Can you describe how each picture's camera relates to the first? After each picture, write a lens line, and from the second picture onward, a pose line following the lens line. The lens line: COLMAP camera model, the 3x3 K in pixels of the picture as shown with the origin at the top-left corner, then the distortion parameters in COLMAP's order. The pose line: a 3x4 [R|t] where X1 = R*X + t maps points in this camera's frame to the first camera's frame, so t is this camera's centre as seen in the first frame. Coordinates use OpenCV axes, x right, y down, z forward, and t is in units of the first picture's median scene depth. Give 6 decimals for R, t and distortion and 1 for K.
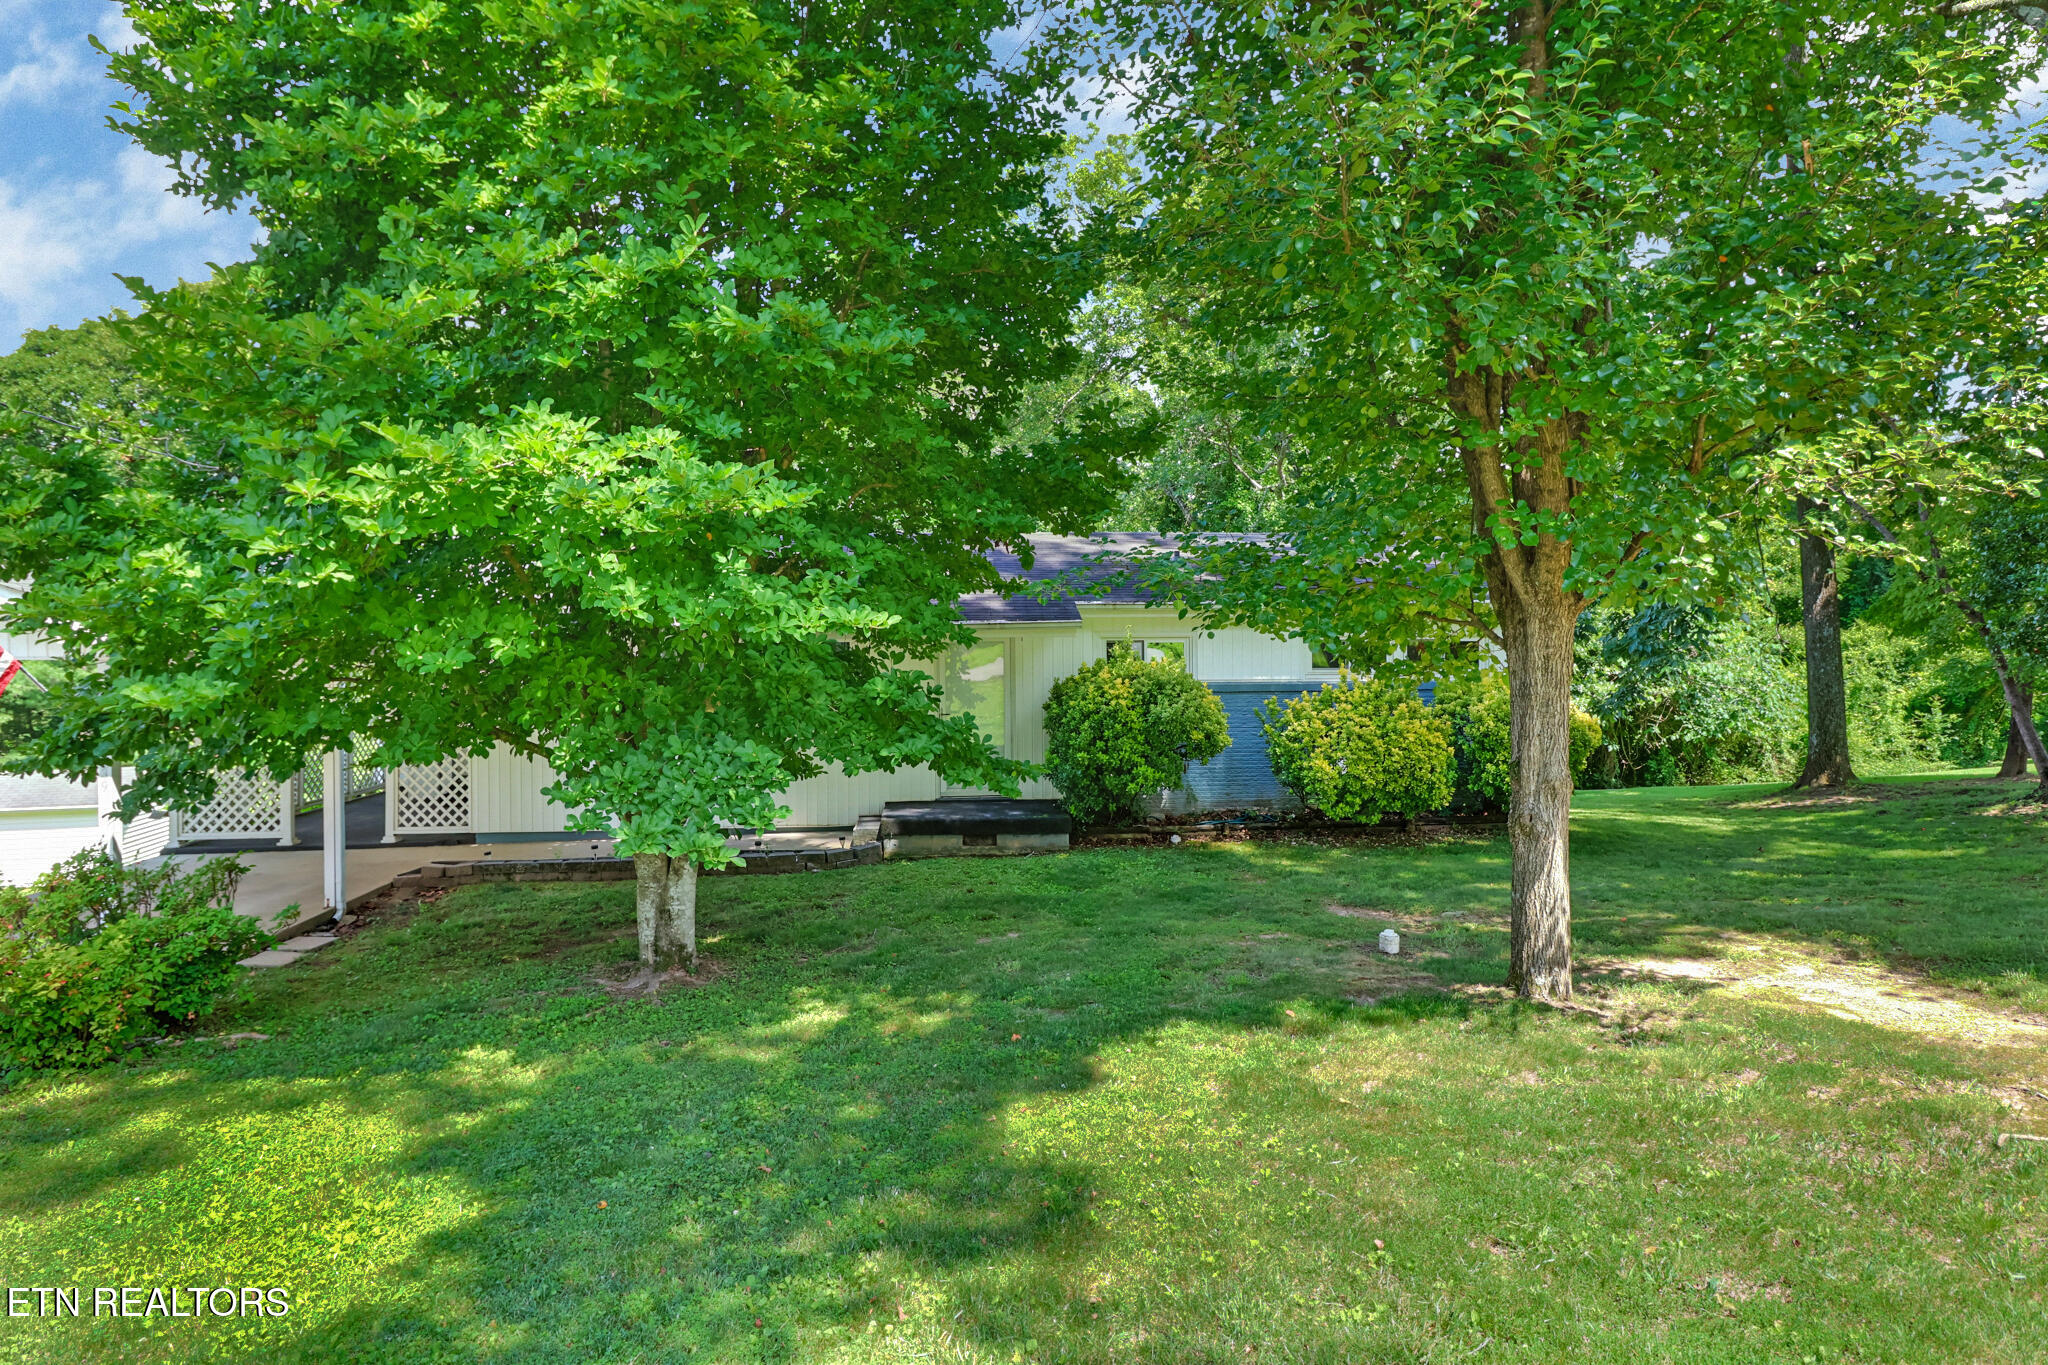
lens RADIAL K [[1076.5, 0, 1024.0], [0, 1076.5, 682.5], [0, 0, 1]] dist [0.003470, -0.000275]
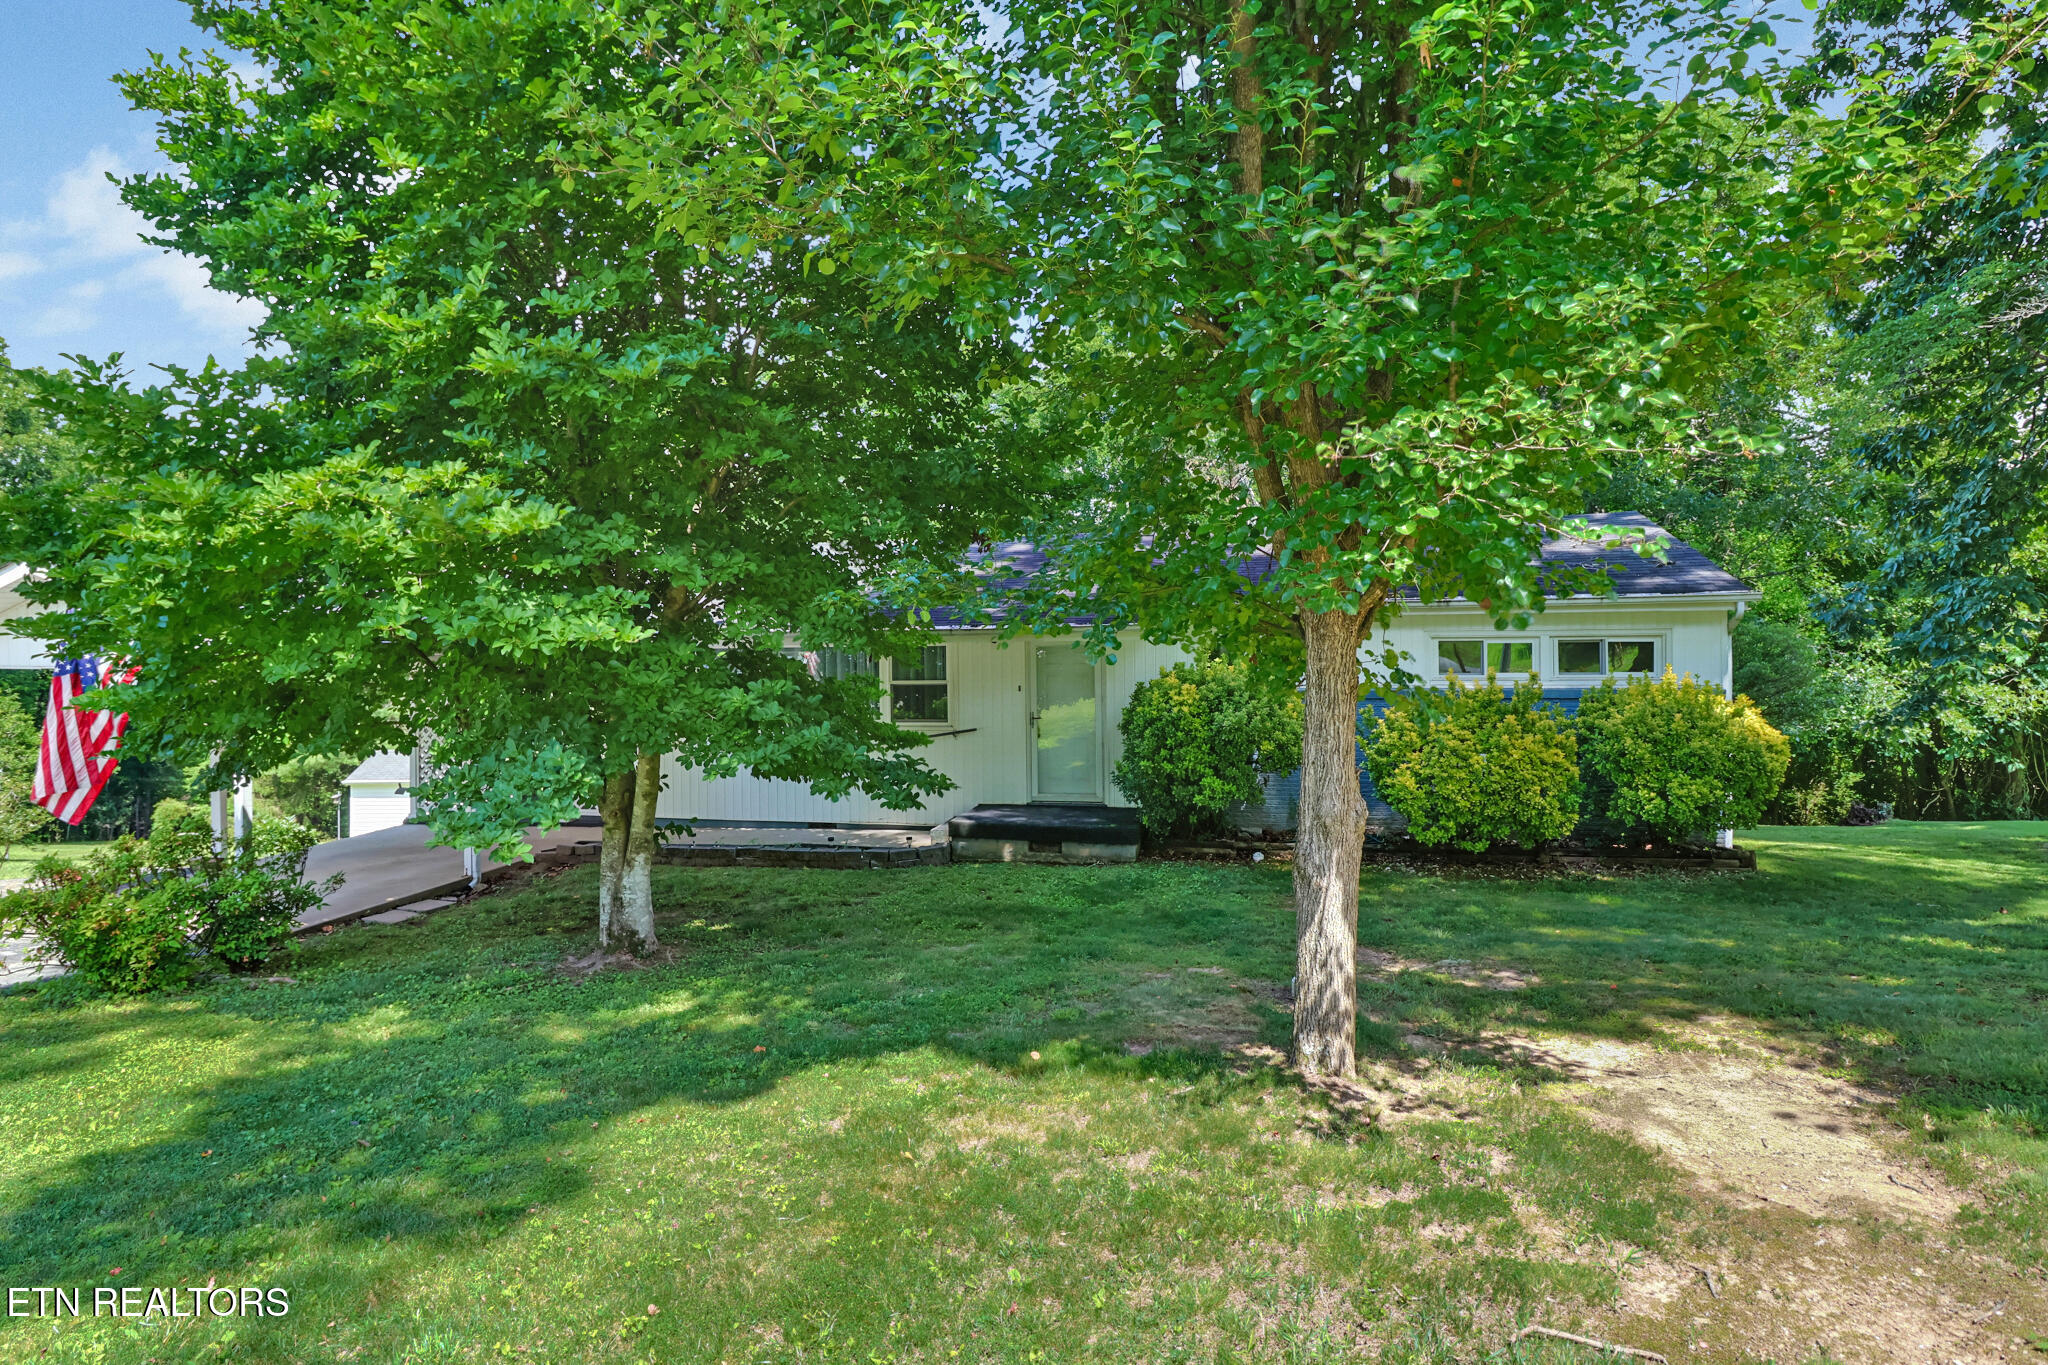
lens RADIAL K [[1076.5, 0, 1024.0], [0, 1076.5, 682.5], [0, 0, 1]] dist [0.003470, -0.000275]
pose [[0.954981, 0.006592, -0.296592, 0.236840], [-0.005935, 0.999978, 0.003115, -0.007393], [0.296606, -0.001214, 0.954999, 0.052216]]
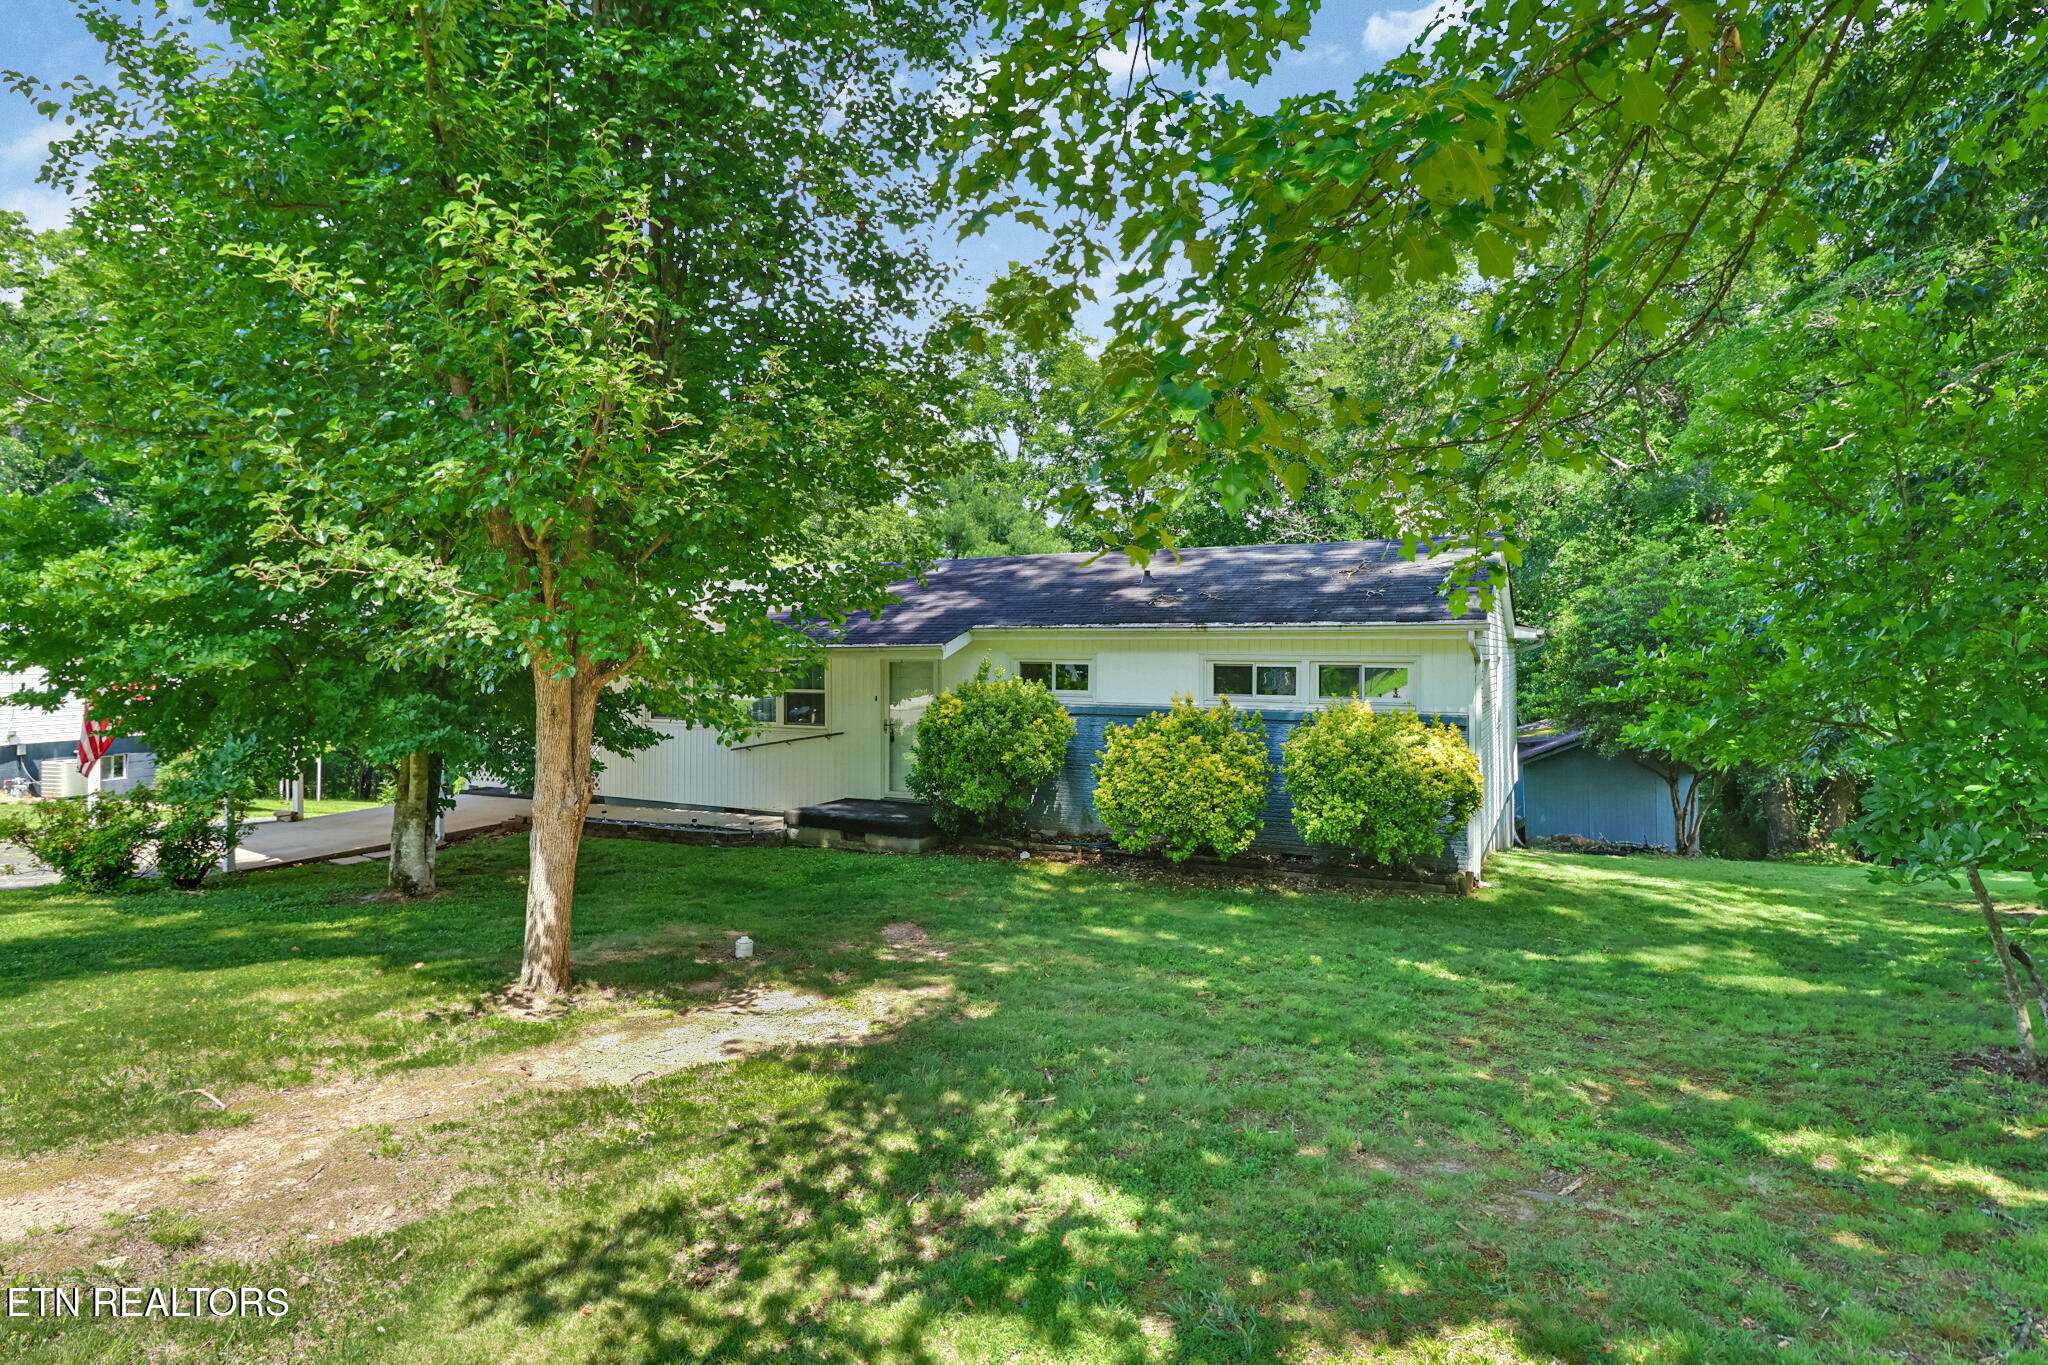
lens RADIAL K [[1076.5, 0, 1024.0], [0, 1076.5, 682.5], [0, 0, 1]] dist [0.003470, -0.000275]
pose [[0.850052, 0.025609, -0.526077, 0.725964], [-0.024019, 0.999663, 0.009852, -0.033508], [0.526151, 0.004262, 0.850380, 0.122773]]
